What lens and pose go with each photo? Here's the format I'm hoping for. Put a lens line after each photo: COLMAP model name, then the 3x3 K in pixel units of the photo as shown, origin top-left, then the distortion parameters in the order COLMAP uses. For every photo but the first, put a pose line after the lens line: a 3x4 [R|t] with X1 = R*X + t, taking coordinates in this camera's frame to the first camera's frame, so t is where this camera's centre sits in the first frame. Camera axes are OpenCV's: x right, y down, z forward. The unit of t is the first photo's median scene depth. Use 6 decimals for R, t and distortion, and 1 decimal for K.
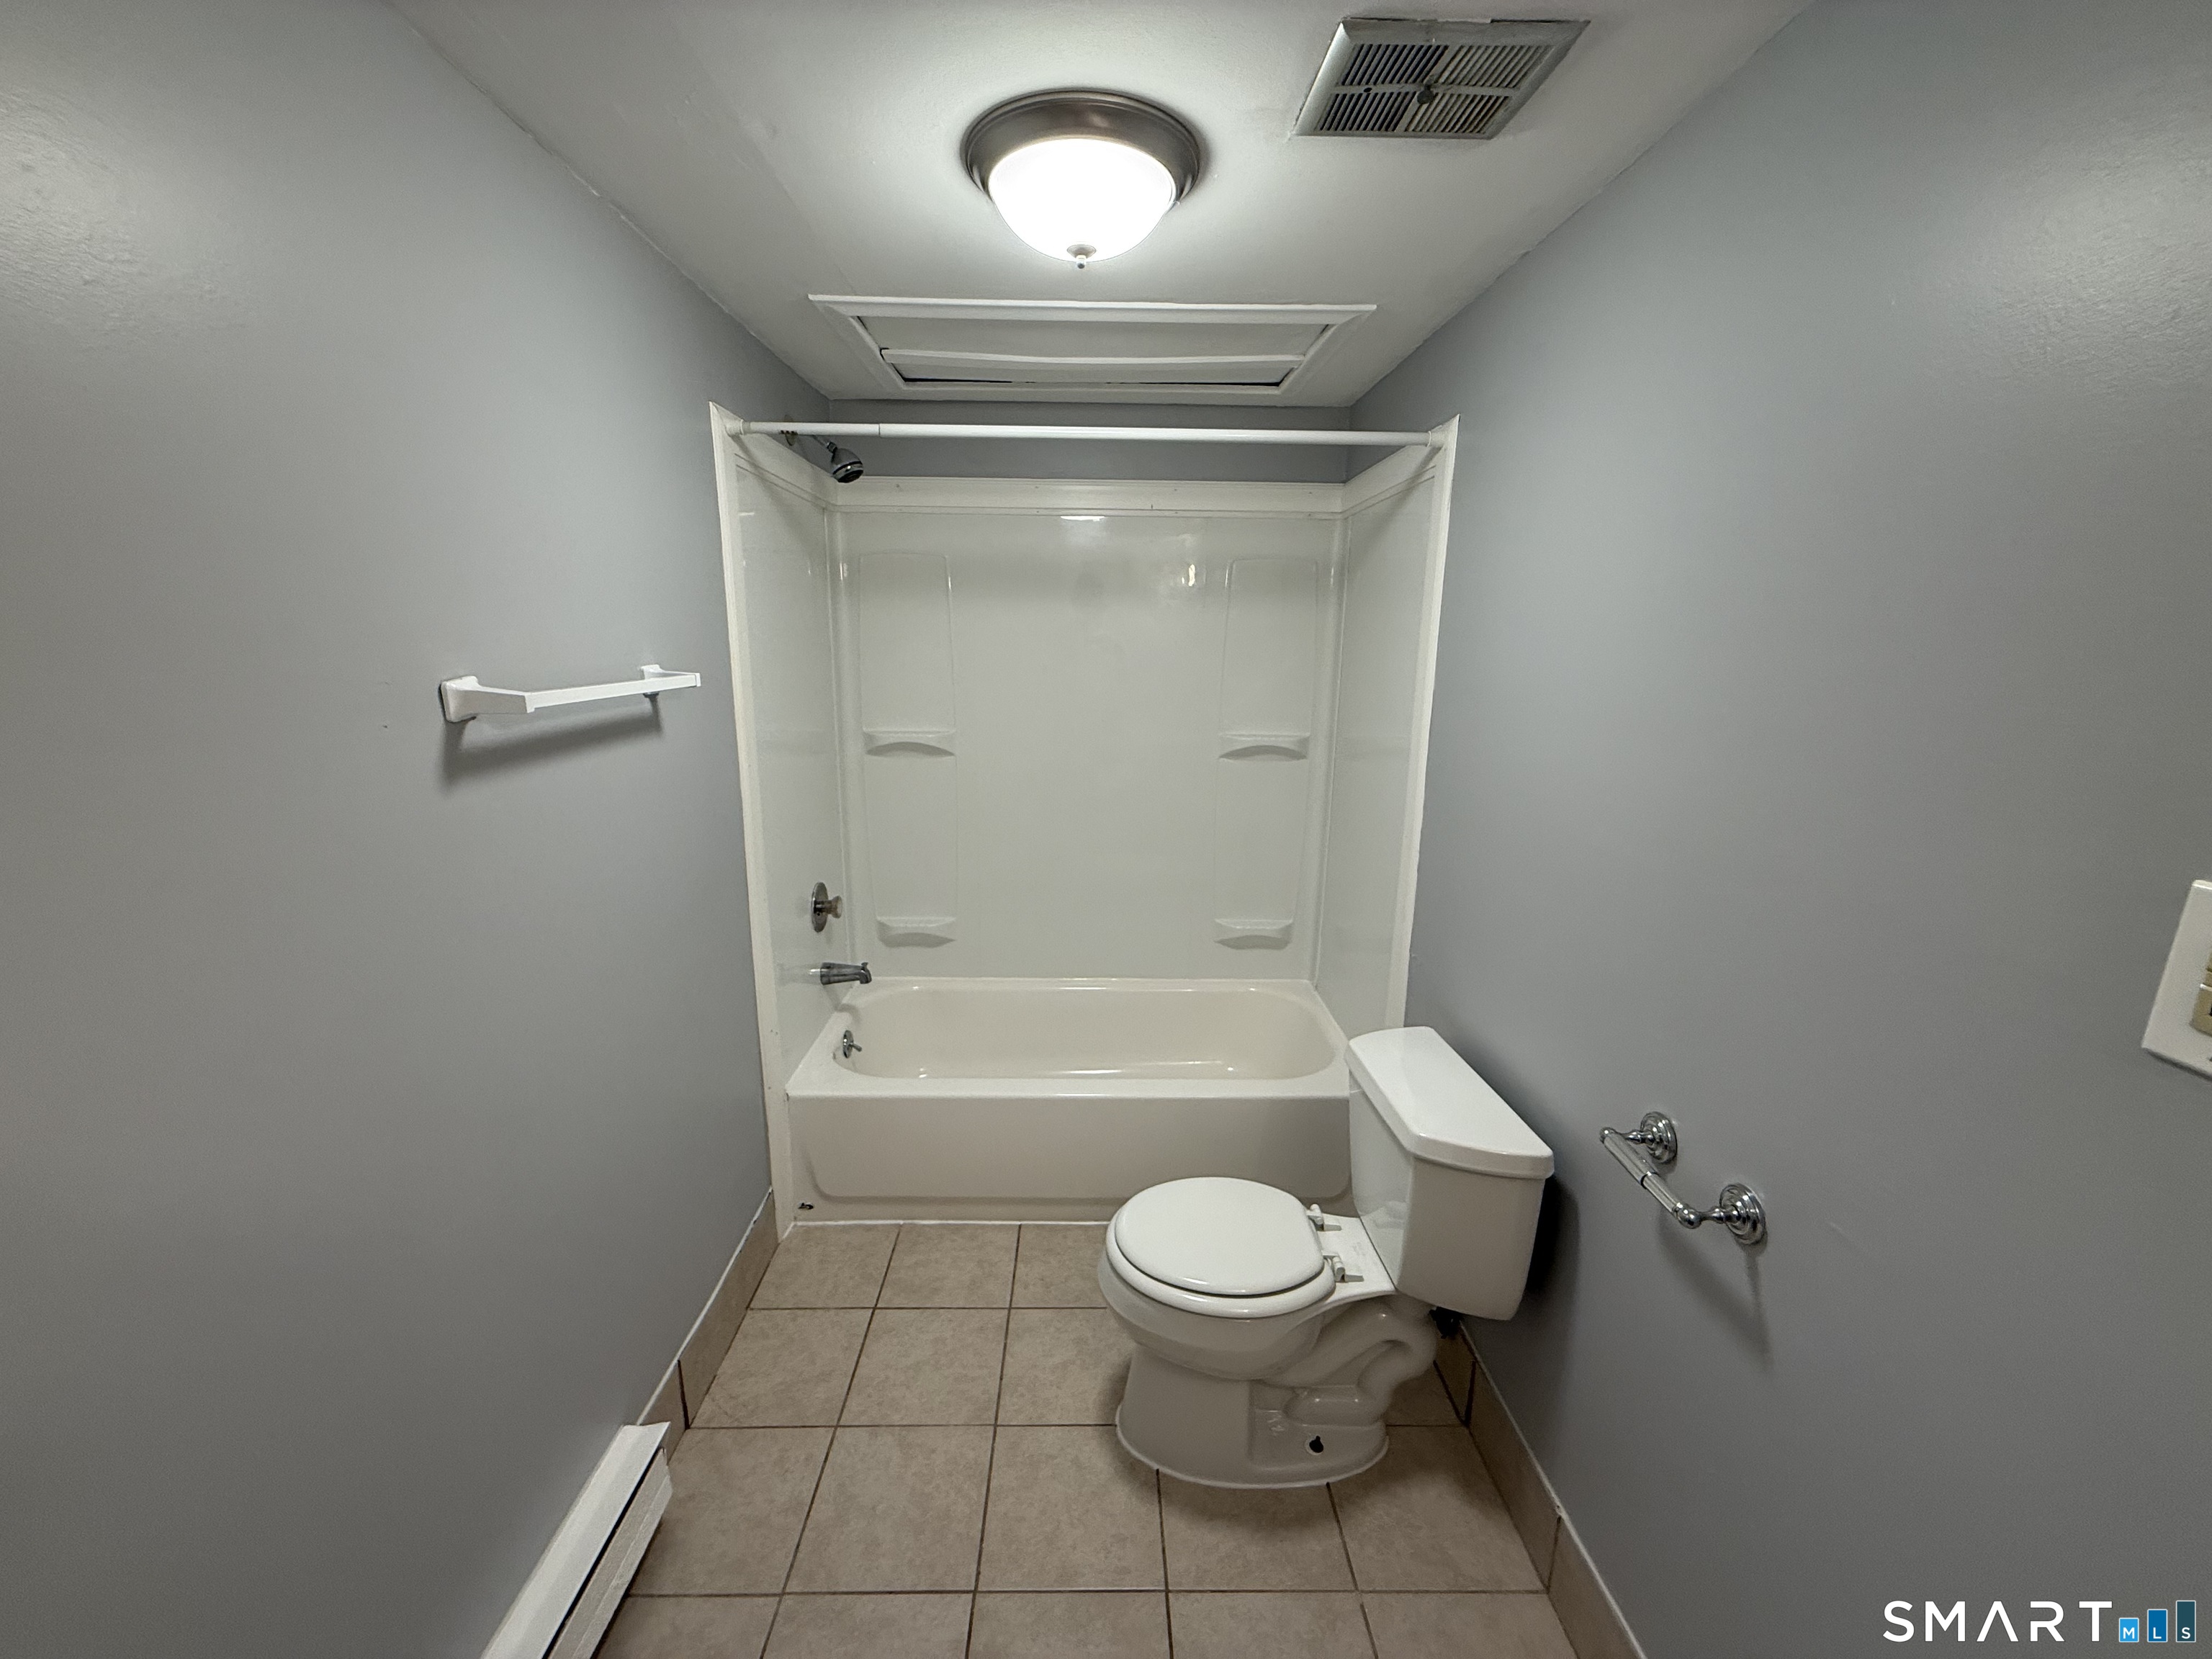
lens RADIAL K [[881.6, 0, 1109.7], [0, 881.6, 820.4], [0, 0, 1]] dist [0.004083, -0.001318]
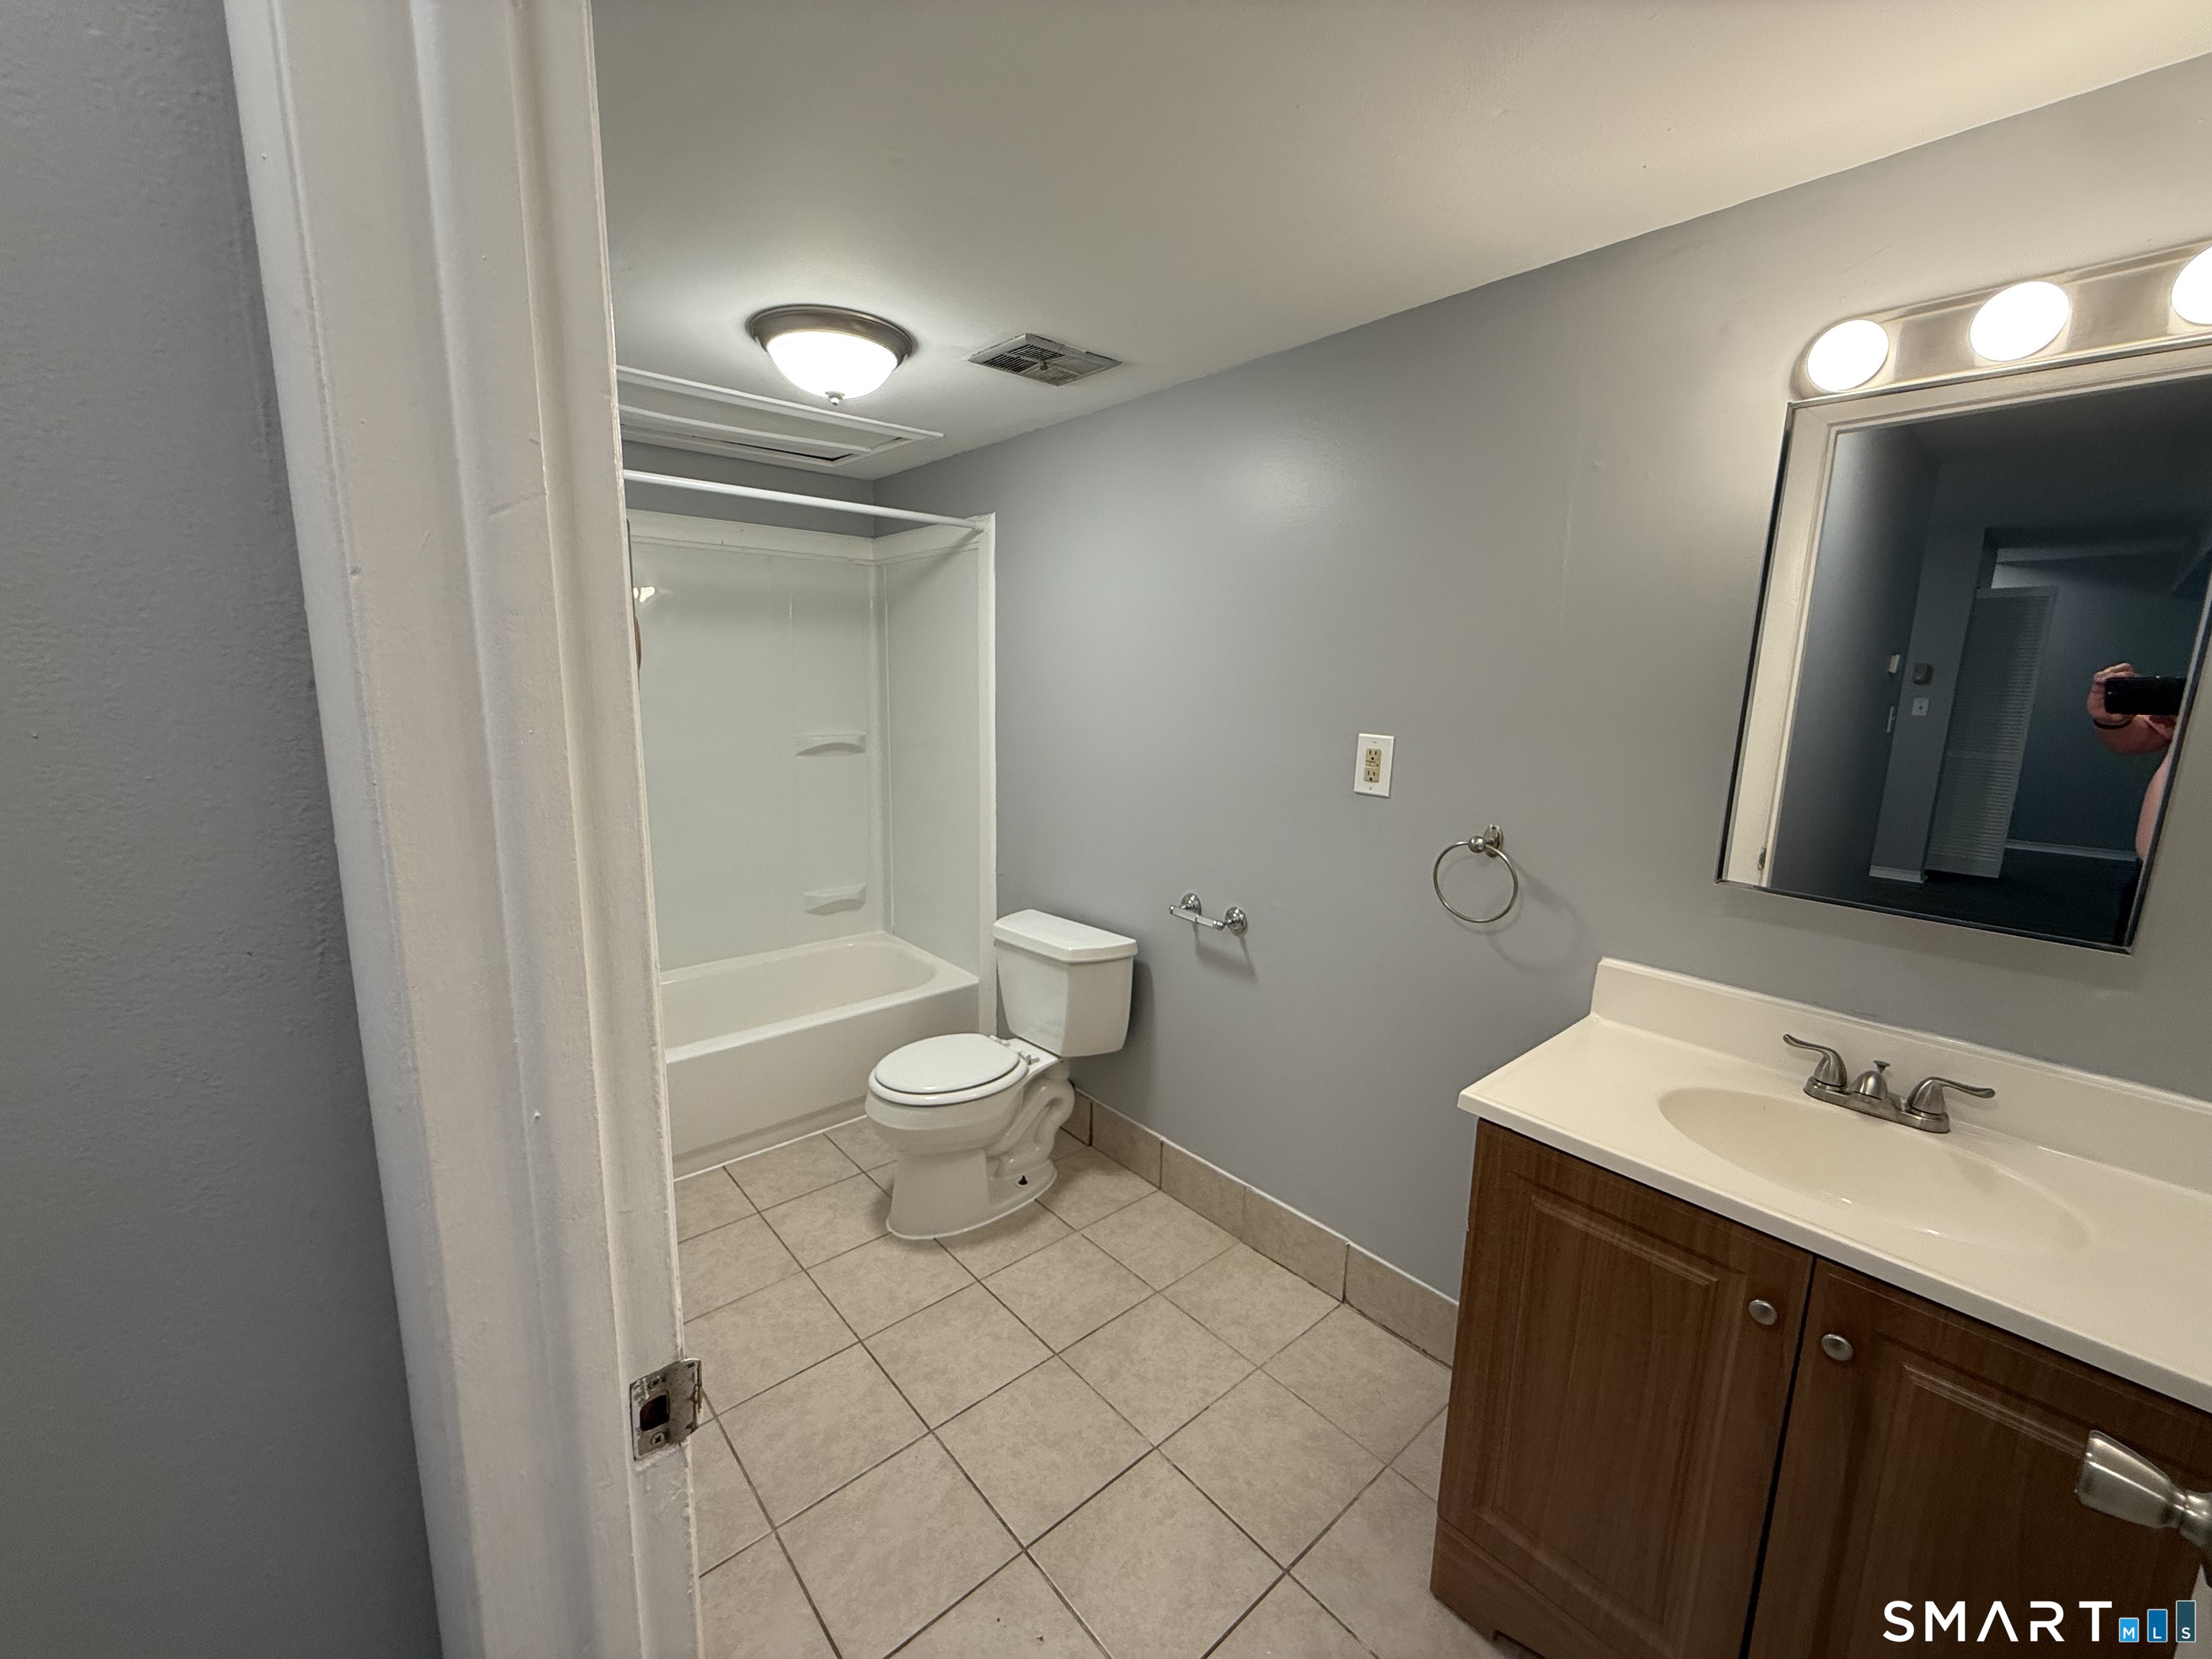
lens RADIAL K [[881.6, 0, 1104.8], [0, 881.6, 811.4], [0, 0, 1]] dist [0.004083, -0.001318]
pose [[0.765782, -0.102138, 0.634938, -0.554579], [0.125099, 0.992106, 0.008714, 0.077567], [-0.630816, 0.072757, 0.772514, -0.307559]]
